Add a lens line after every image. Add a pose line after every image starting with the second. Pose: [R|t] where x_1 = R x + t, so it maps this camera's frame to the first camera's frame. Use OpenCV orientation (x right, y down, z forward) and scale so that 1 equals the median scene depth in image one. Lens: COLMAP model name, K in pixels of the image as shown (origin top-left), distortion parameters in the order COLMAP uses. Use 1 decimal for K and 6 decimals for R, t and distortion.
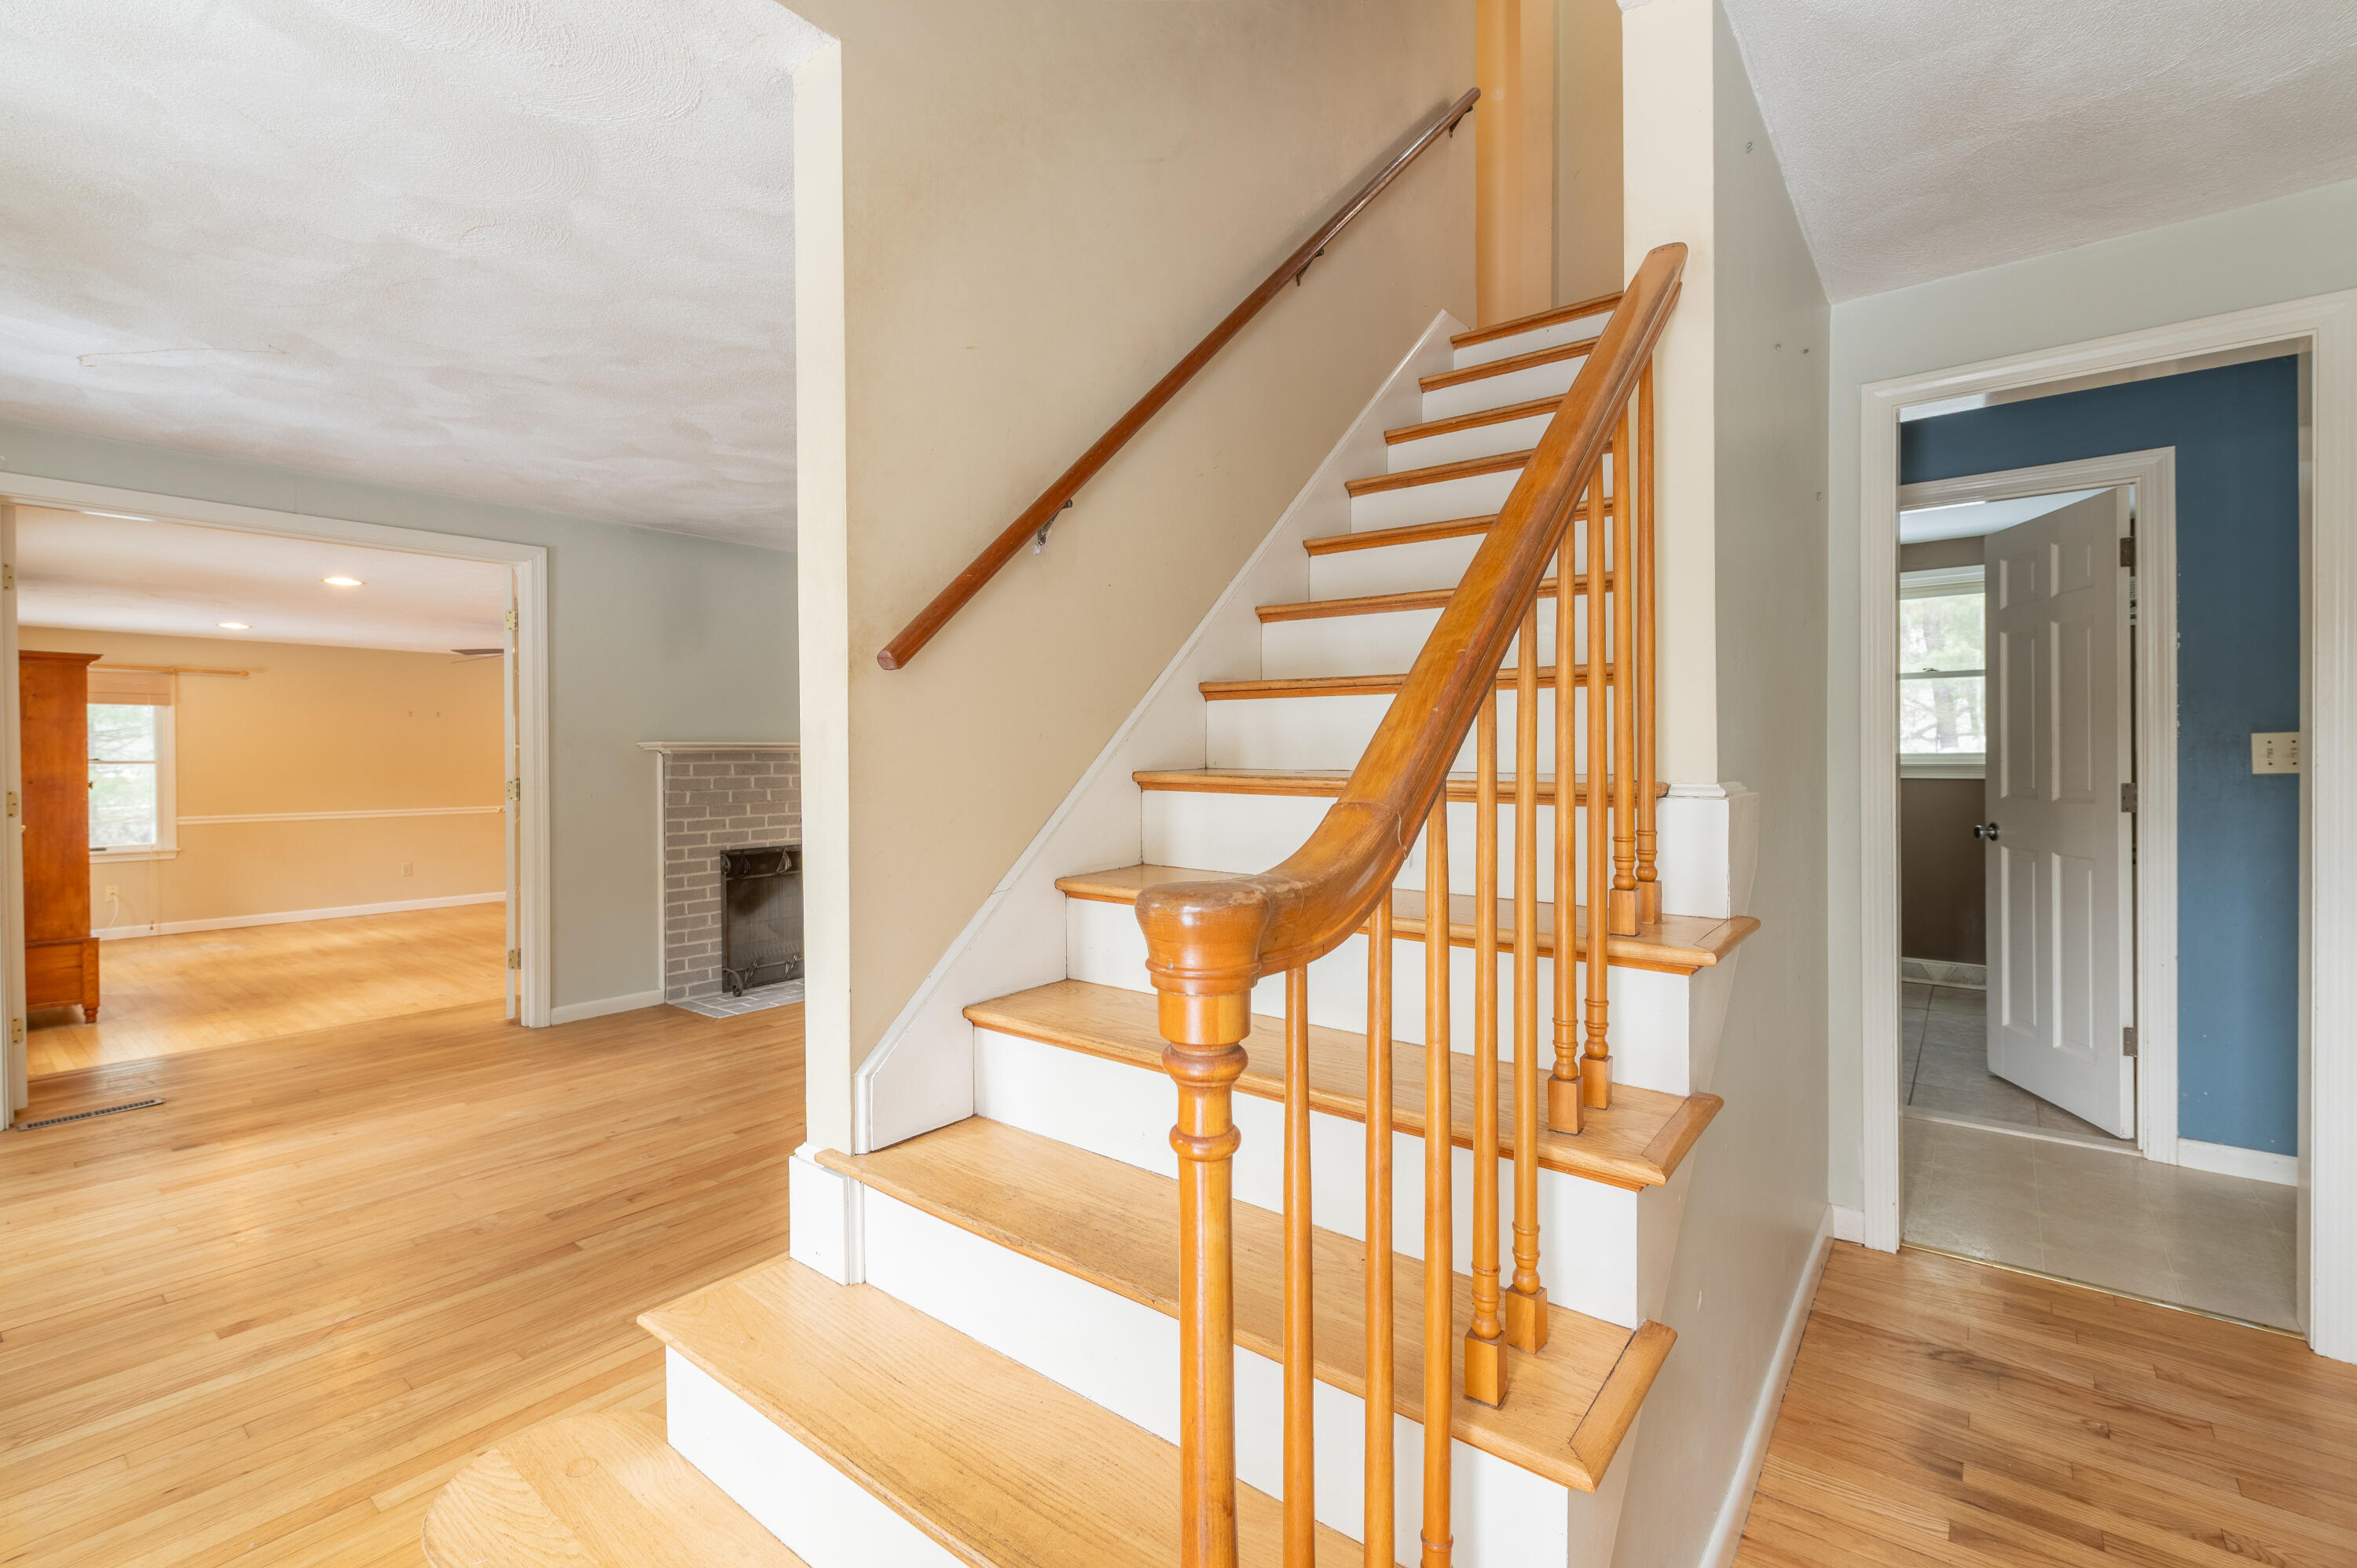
lens RADIAL K [[1035.6, 0, 1180.4], [0, 1035.6, 767.5], [0, 0, 1]] dist [-0.000204, 0.000760]
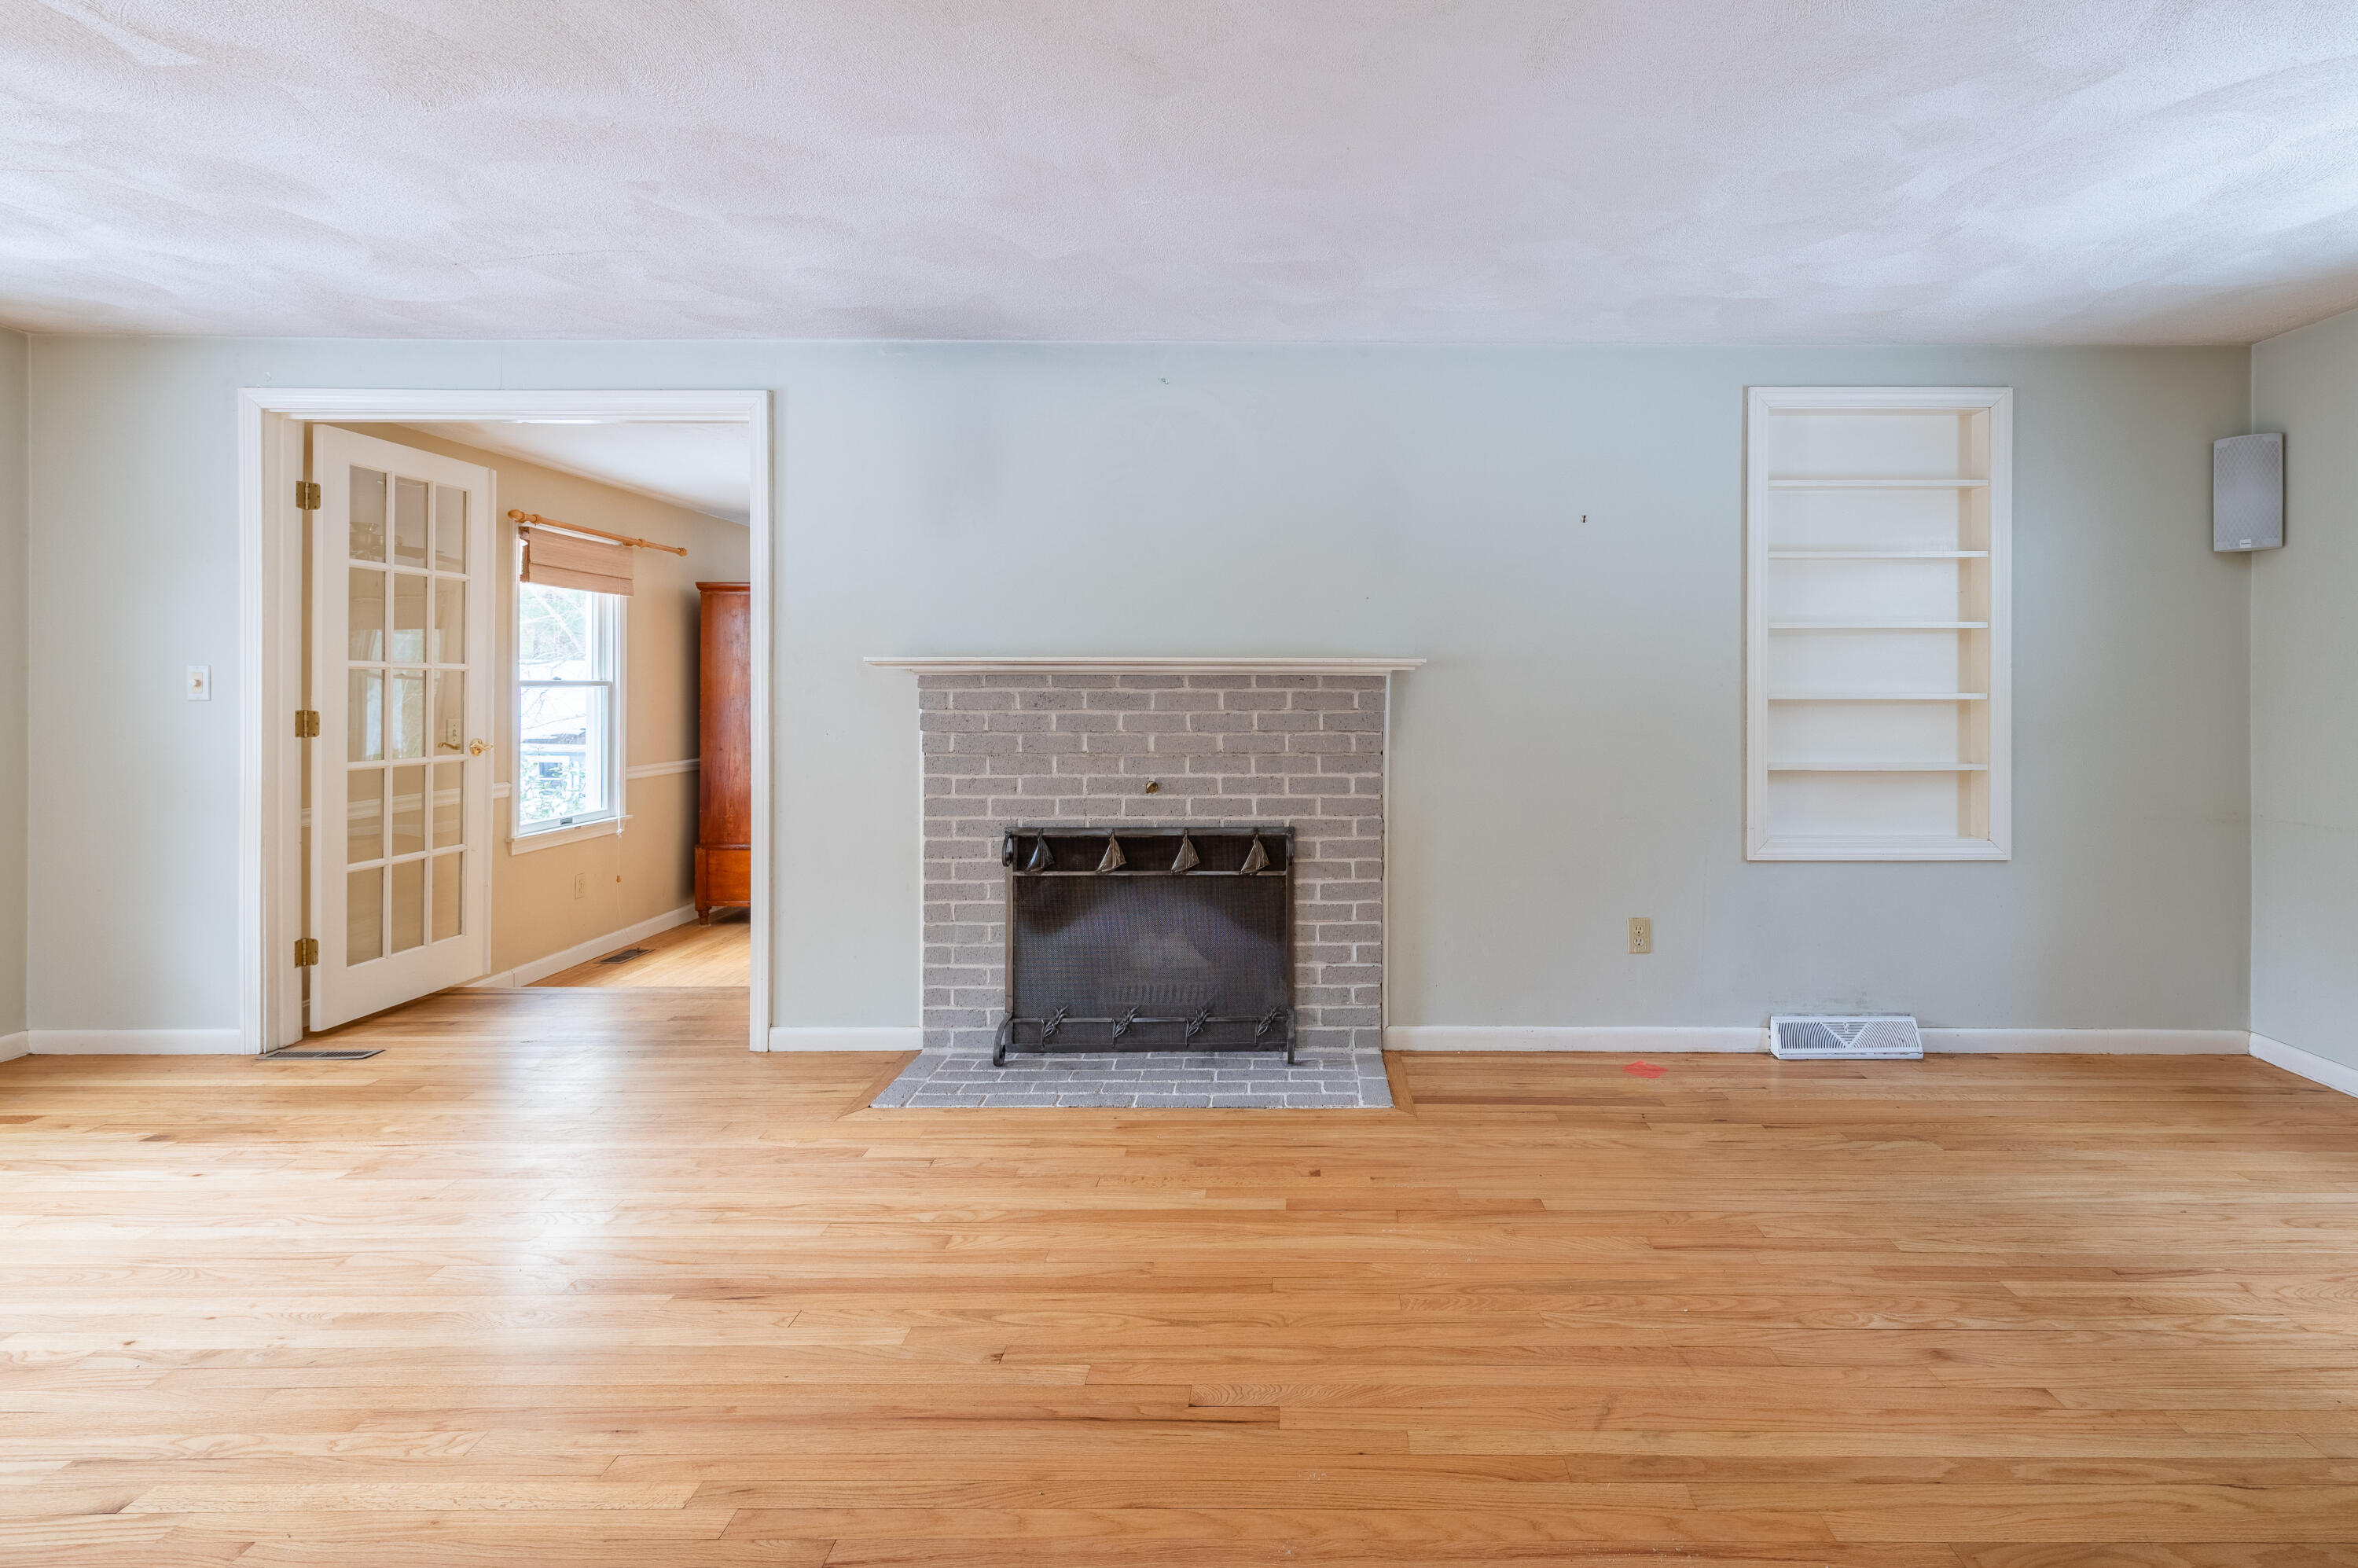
lens RADIAL K [[1126.2, 0, 1332.9], [0, 1126.2, 675.5], [0, 0, 1]] dist [0.011416, -0.002090]
pose [[0.620475, 0.003907, -0.784217, 0.231786], [-0.013922, 0.999885, -0.006033, -0.012391], [0.784103, 0.014661, 0.620458, 0.745467]]
